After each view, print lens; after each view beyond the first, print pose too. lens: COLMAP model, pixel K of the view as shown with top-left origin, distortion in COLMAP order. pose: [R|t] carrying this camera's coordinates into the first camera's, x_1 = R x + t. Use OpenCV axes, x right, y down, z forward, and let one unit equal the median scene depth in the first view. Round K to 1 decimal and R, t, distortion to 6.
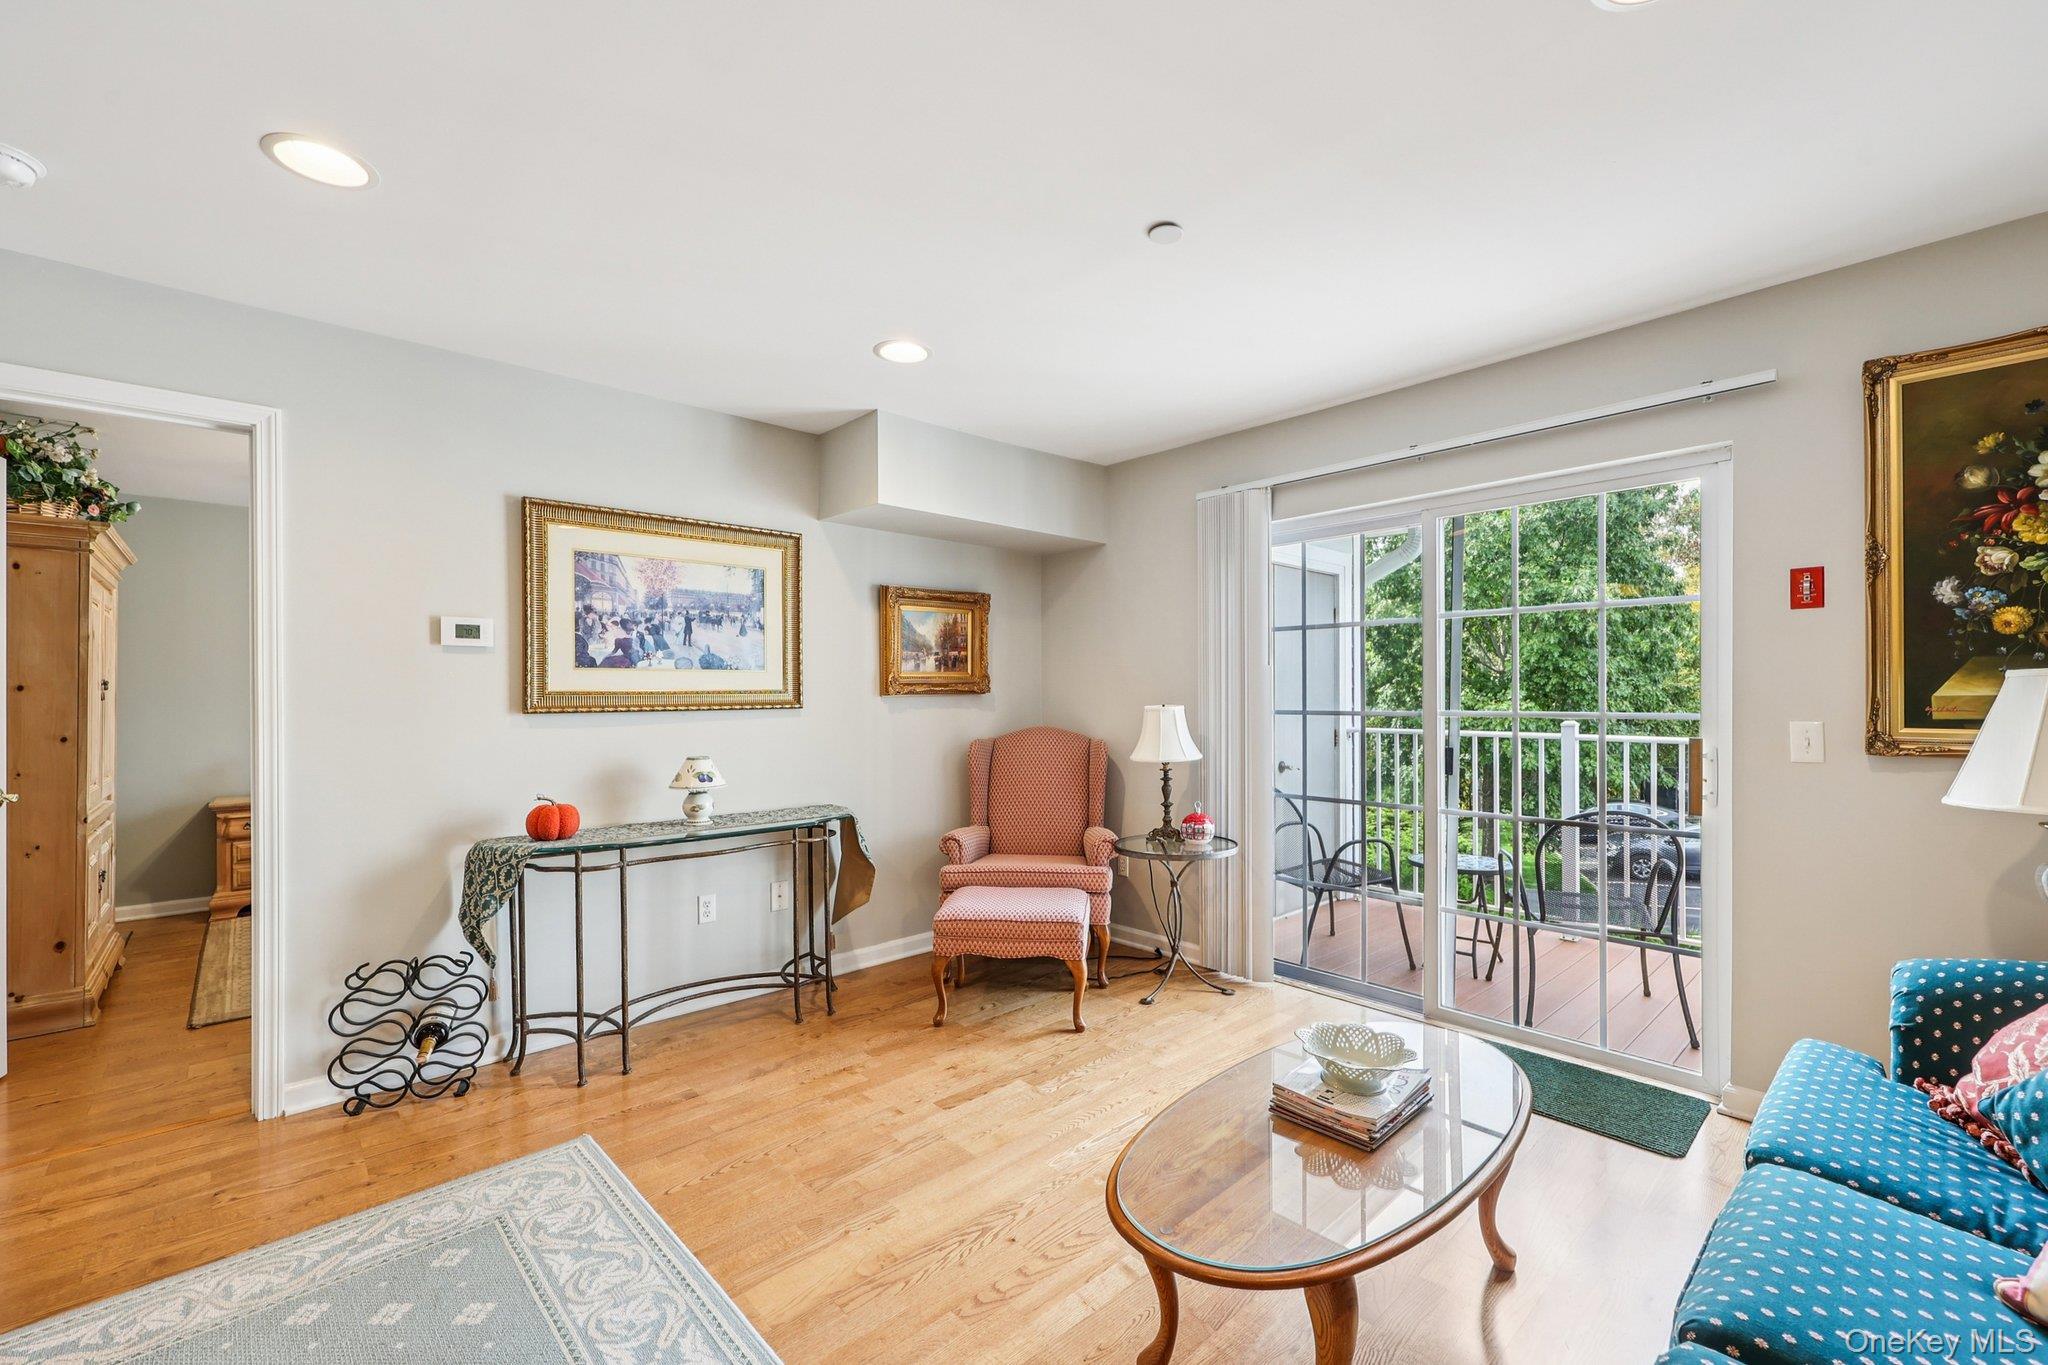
lens RADIAL K [[853.8, 0, 1024.3], [0, 853.8, 691.4], [0, 0, 1]] dist [0.001238, 0.000268]
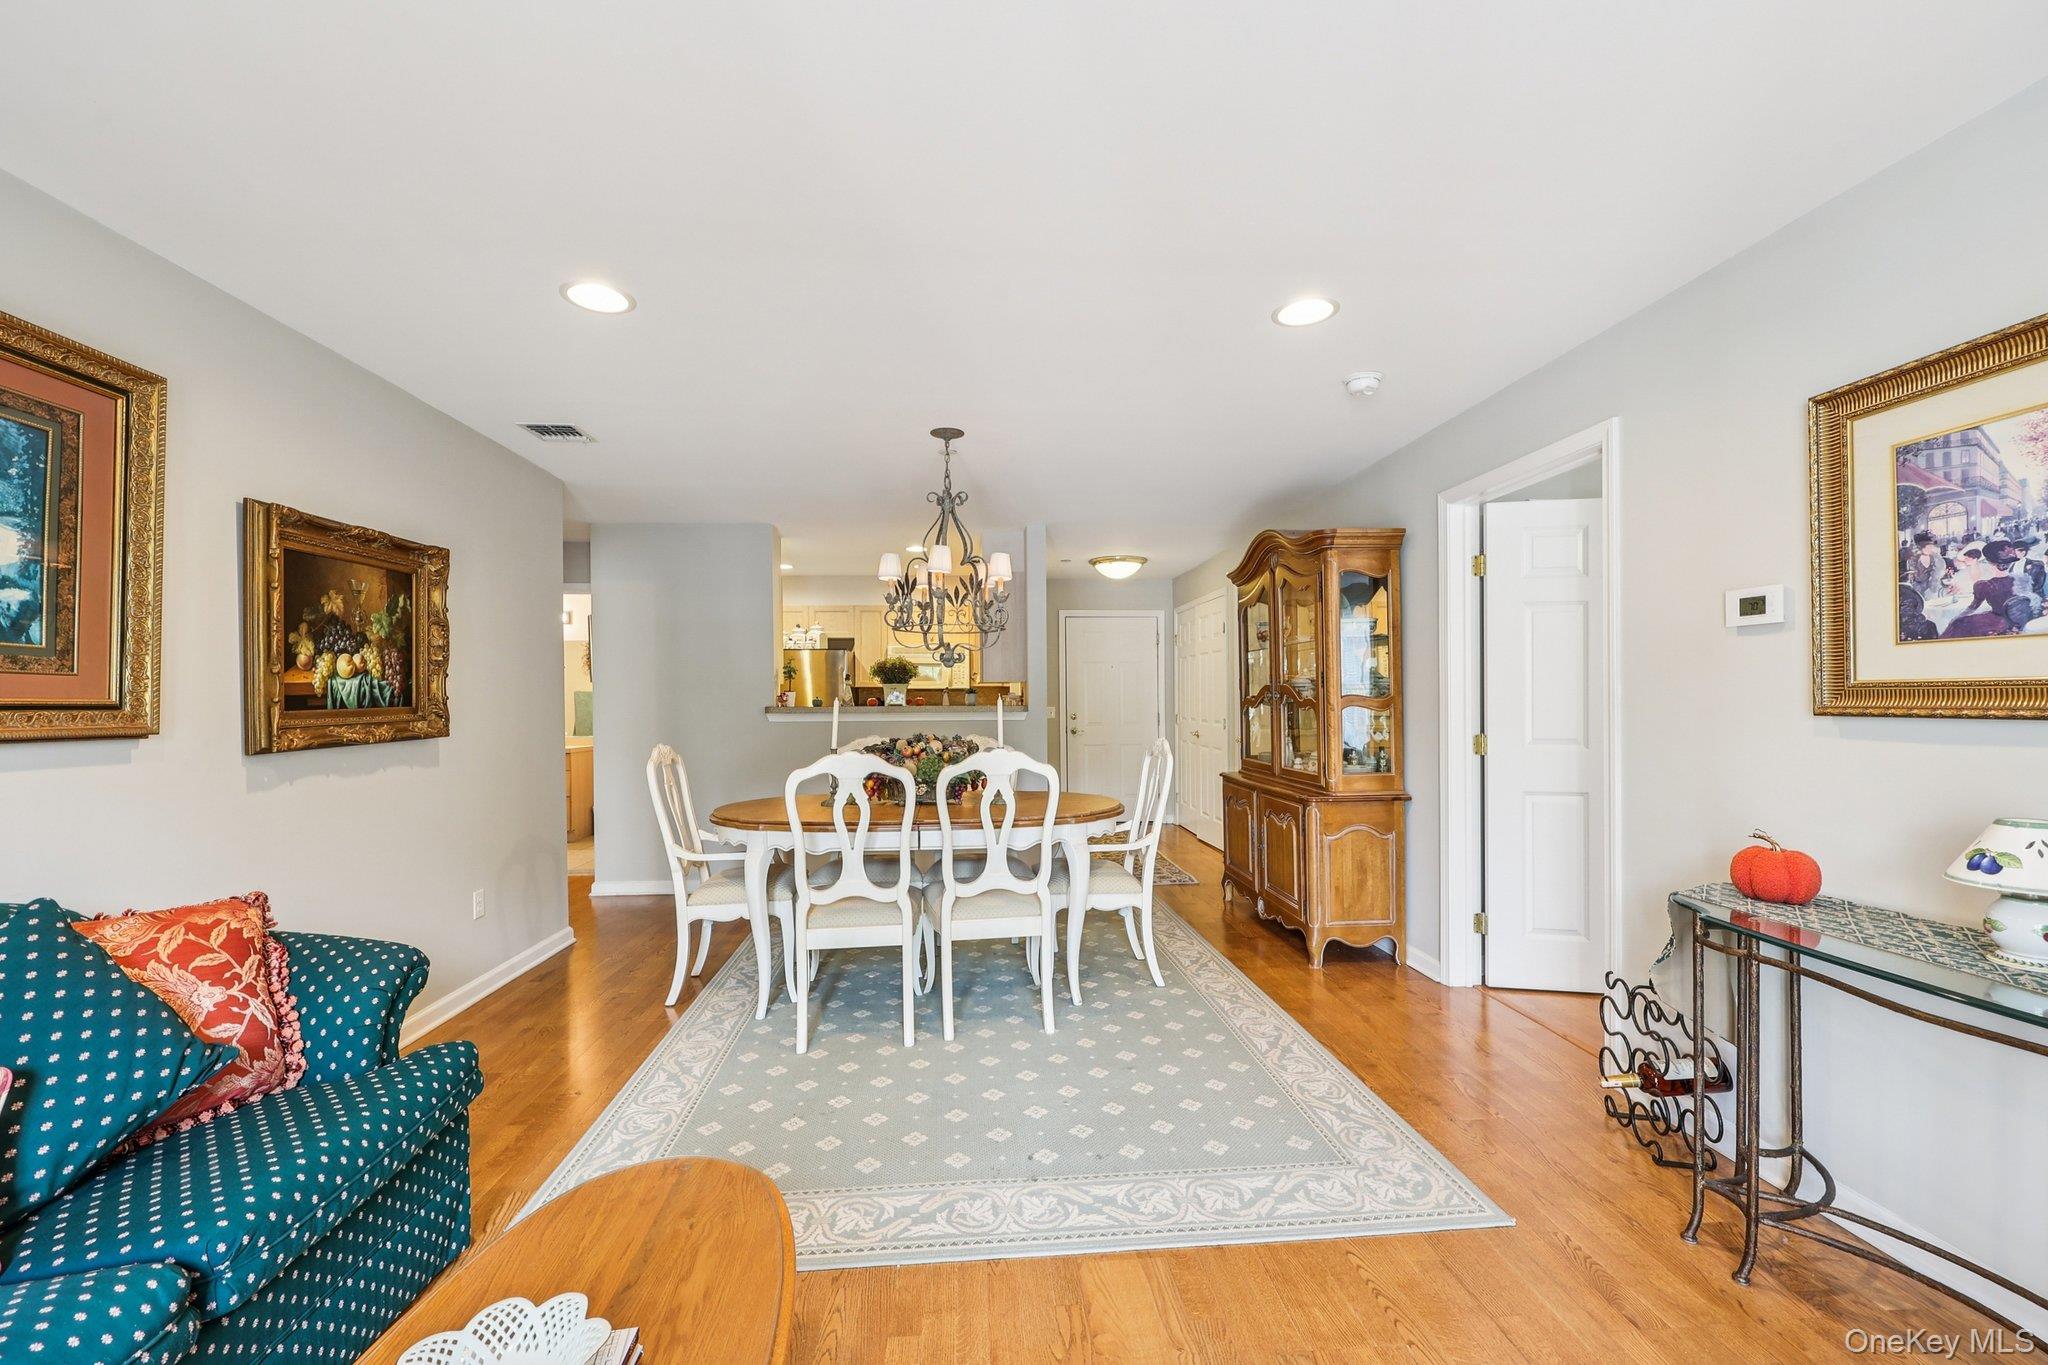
lens RADIAL K [[832.8, 0, 1026.7], [0, 832.8, 689.9], [0, 0, 1]] dist [0.000100, 0.000094]
pose [[-0.626214, 0.001961, -0.779649, 0.288079], [0.010977, 0.999920, -0.006302, 0.002600], [0.779574, -0.012504, -0.626185, 0.807841]]
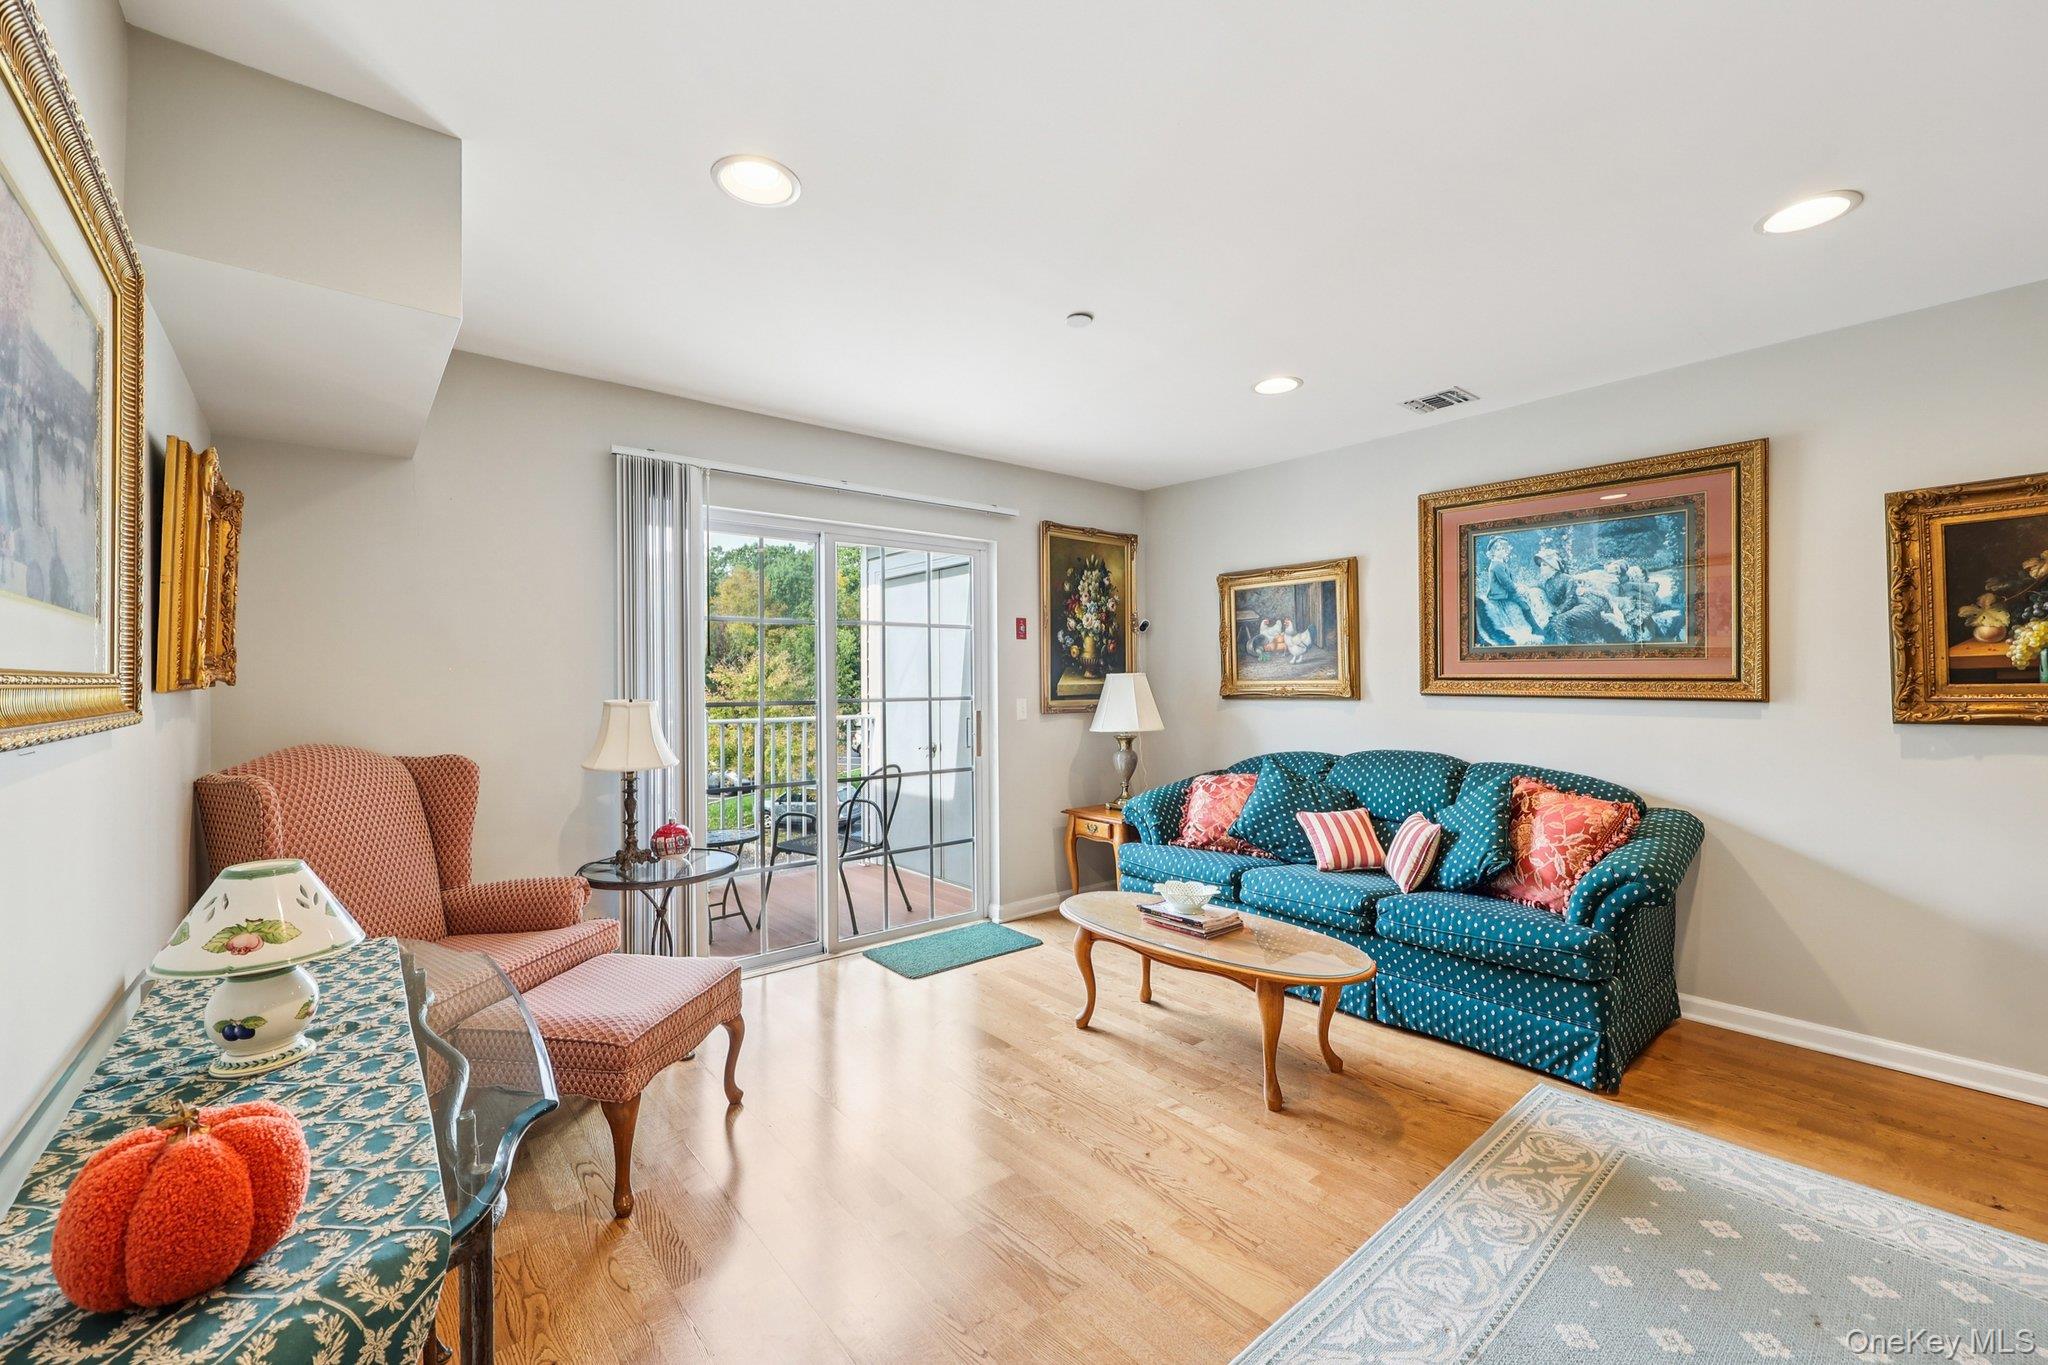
lens RADIAL K [[837.3, 0, 1024.0], [0, 837.3, 682.5], [0, 0, 1]] dist [-0.000279, 0.000021]
pose [[0.044766, 0.005379, 0.998983, -0.665038], [0.006178, 0.999965, -0.005661, 0.006874], [-0.998978, 0.006425, 0.044732, 0.638541]]
